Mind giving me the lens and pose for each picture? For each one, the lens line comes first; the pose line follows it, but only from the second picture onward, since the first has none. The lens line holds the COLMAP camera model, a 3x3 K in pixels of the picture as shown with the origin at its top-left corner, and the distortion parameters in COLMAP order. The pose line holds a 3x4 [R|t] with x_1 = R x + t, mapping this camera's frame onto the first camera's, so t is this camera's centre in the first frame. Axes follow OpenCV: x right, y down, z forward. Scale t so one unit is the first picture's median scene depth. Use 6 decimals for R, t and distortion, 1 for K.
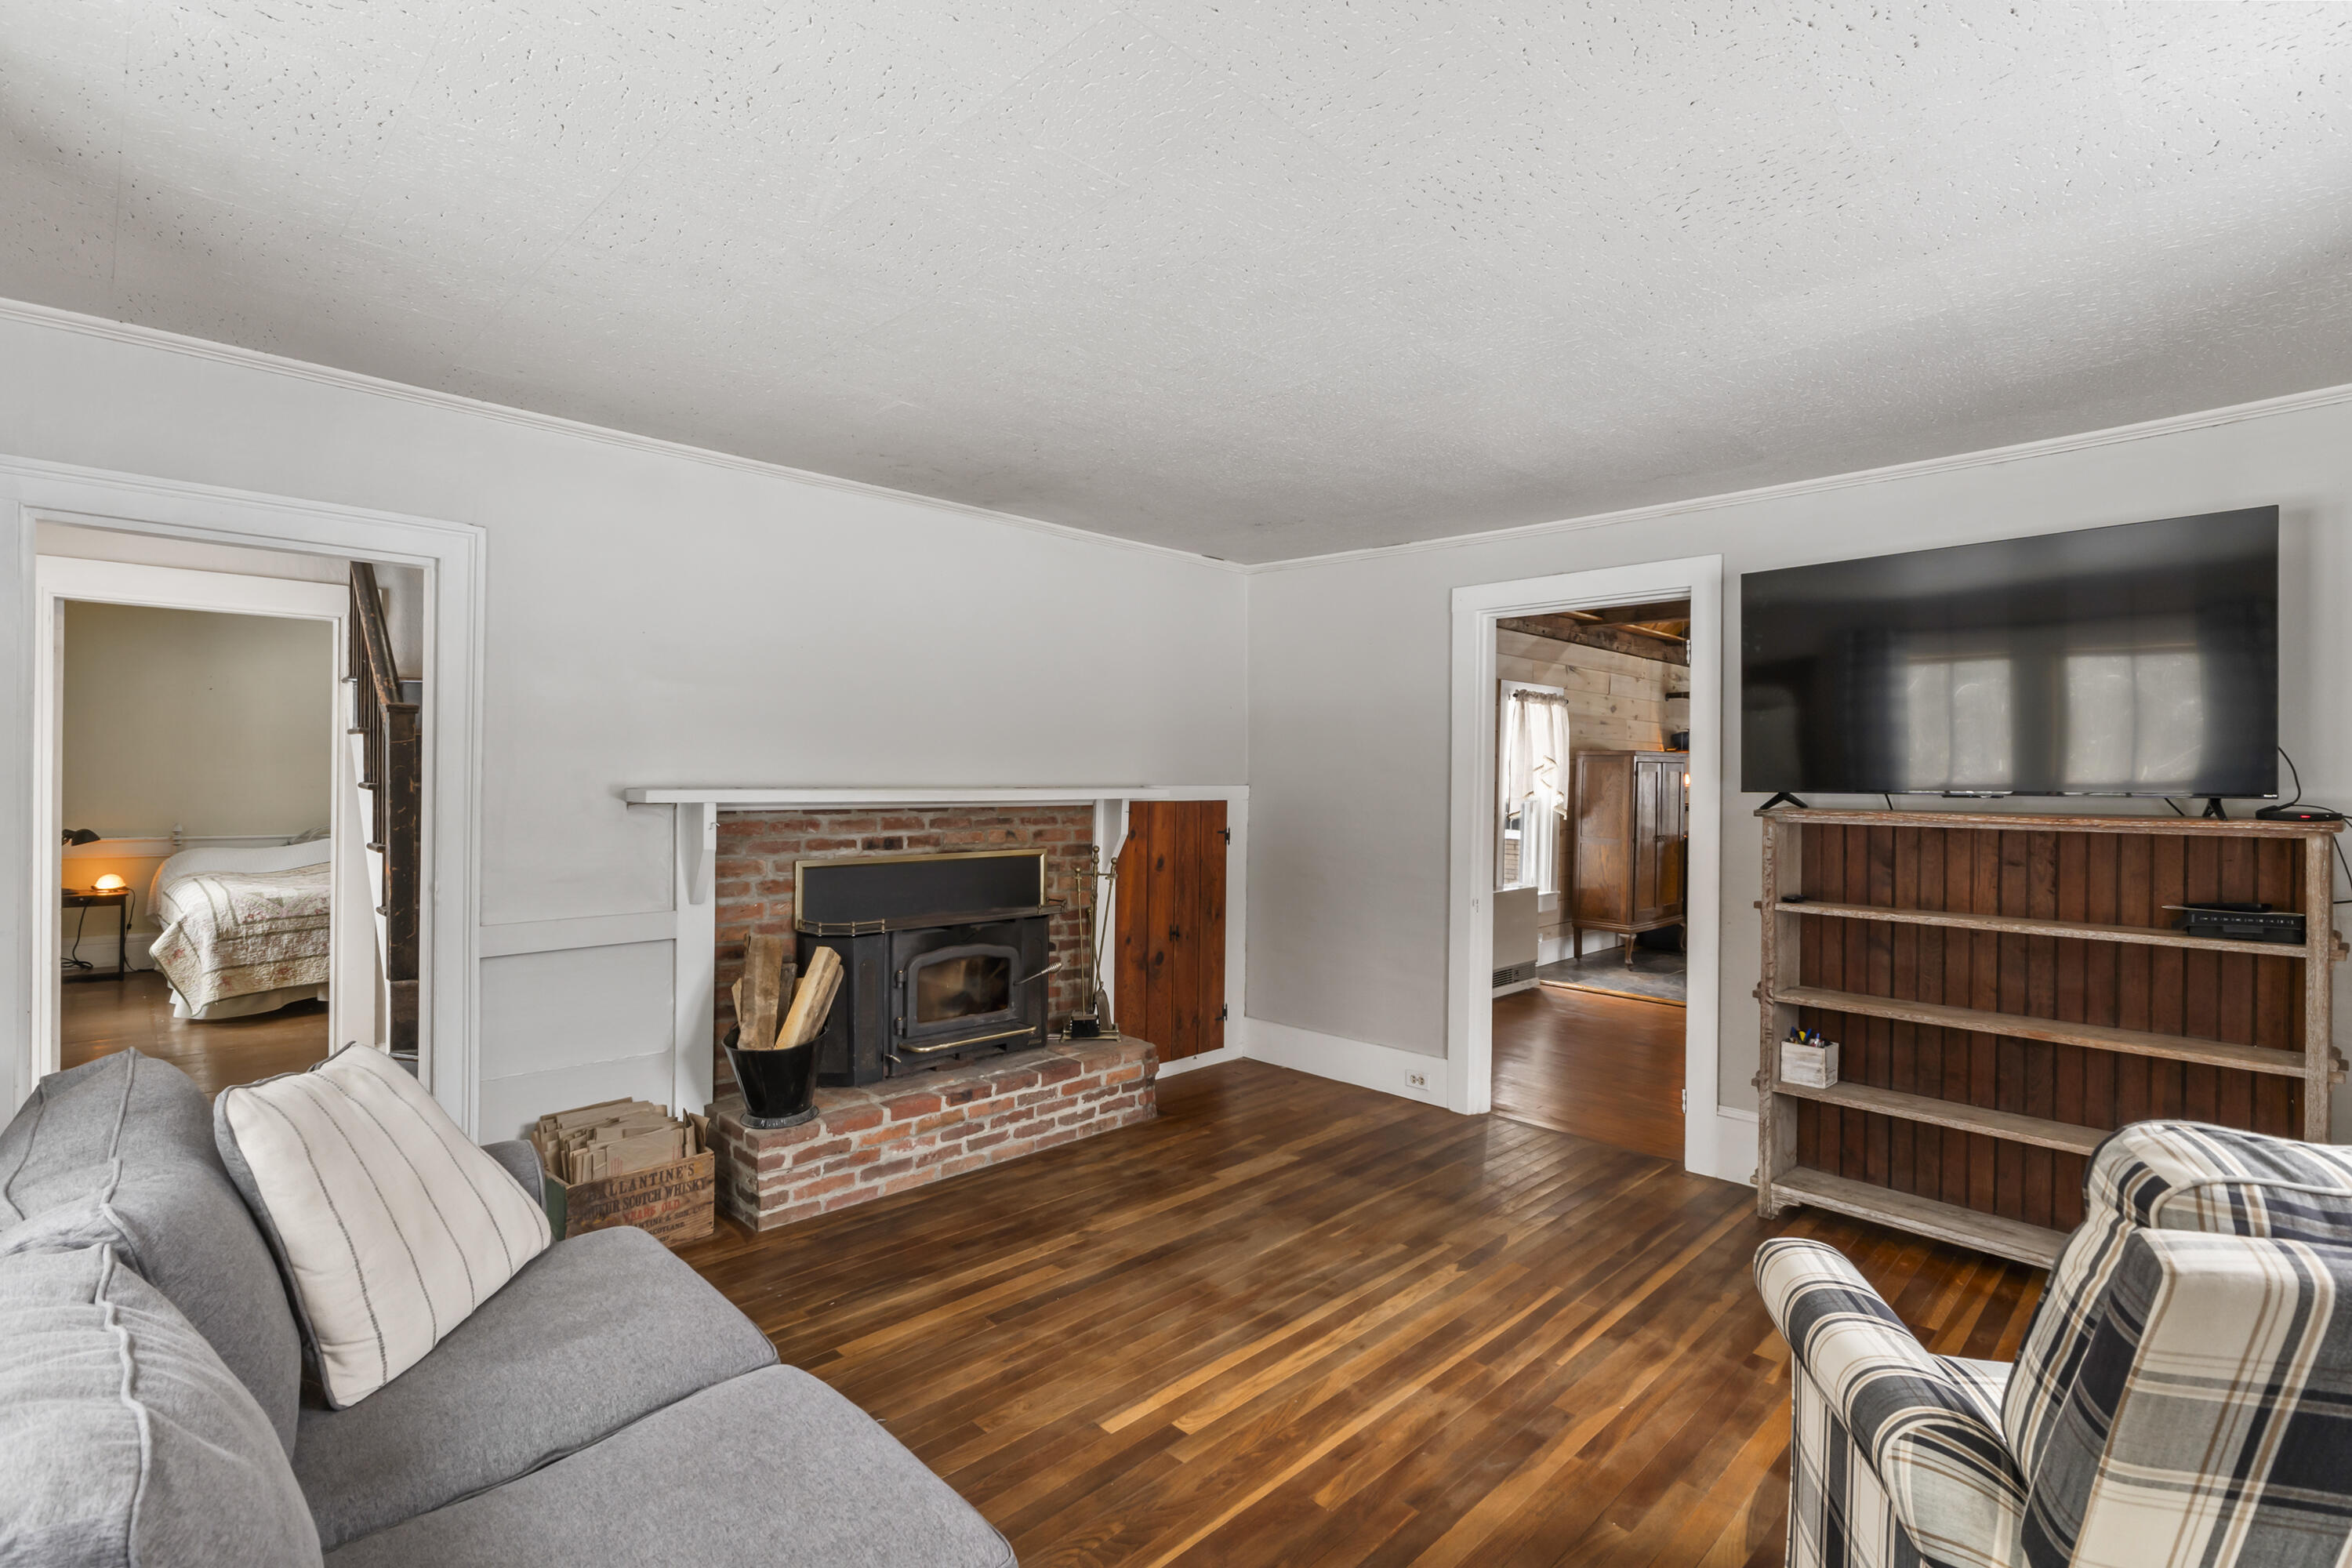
lens RADIAL K [[1078.6, 0, 1184.0], [0, 1078.6, 779.8], [0, 0, 1]] dist [-0.003723, 0.000151]
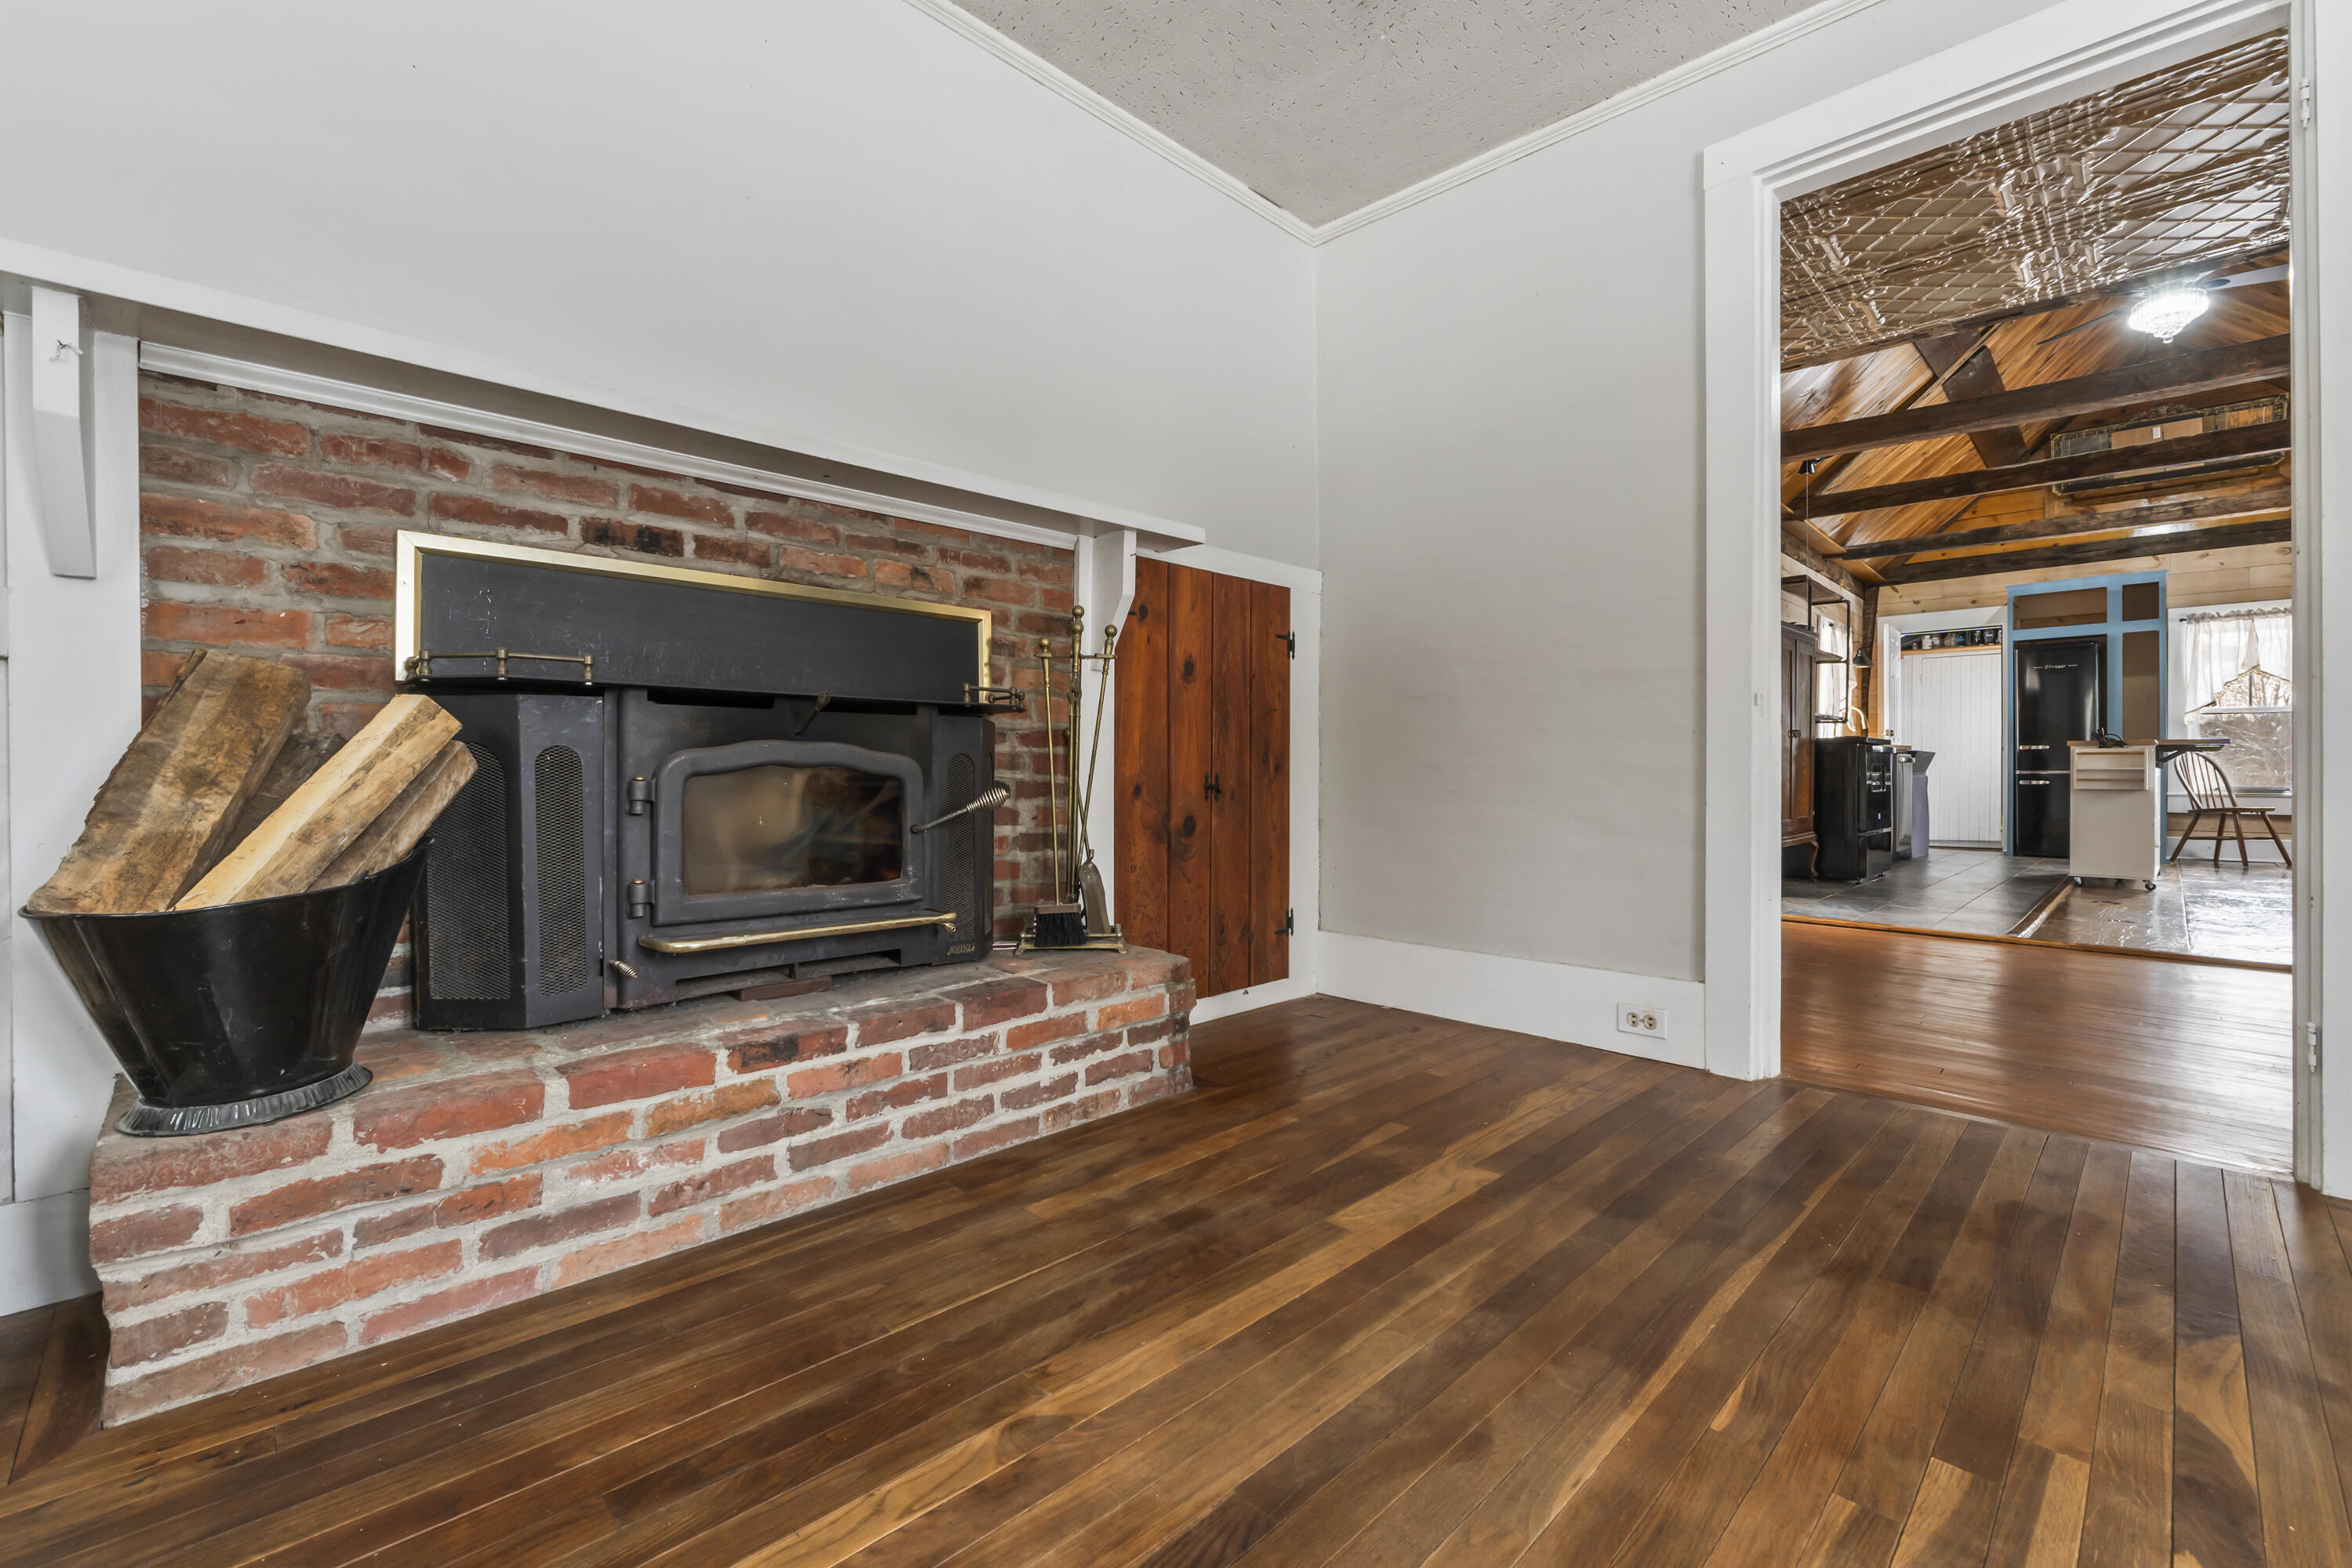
lens RADIAL K [[997.1, 0, 1180.1], [0, 997.1, 775.3], [0, 0, 1]] dist [-0.003802, -0.001372]
pose [[0.999944, -0.009261, -0.005031, -0.031970], [0.009282, 0.999949, 0.004069, 0.176337], [0.004993, -0.004116, 0.999979, 0.578217]]
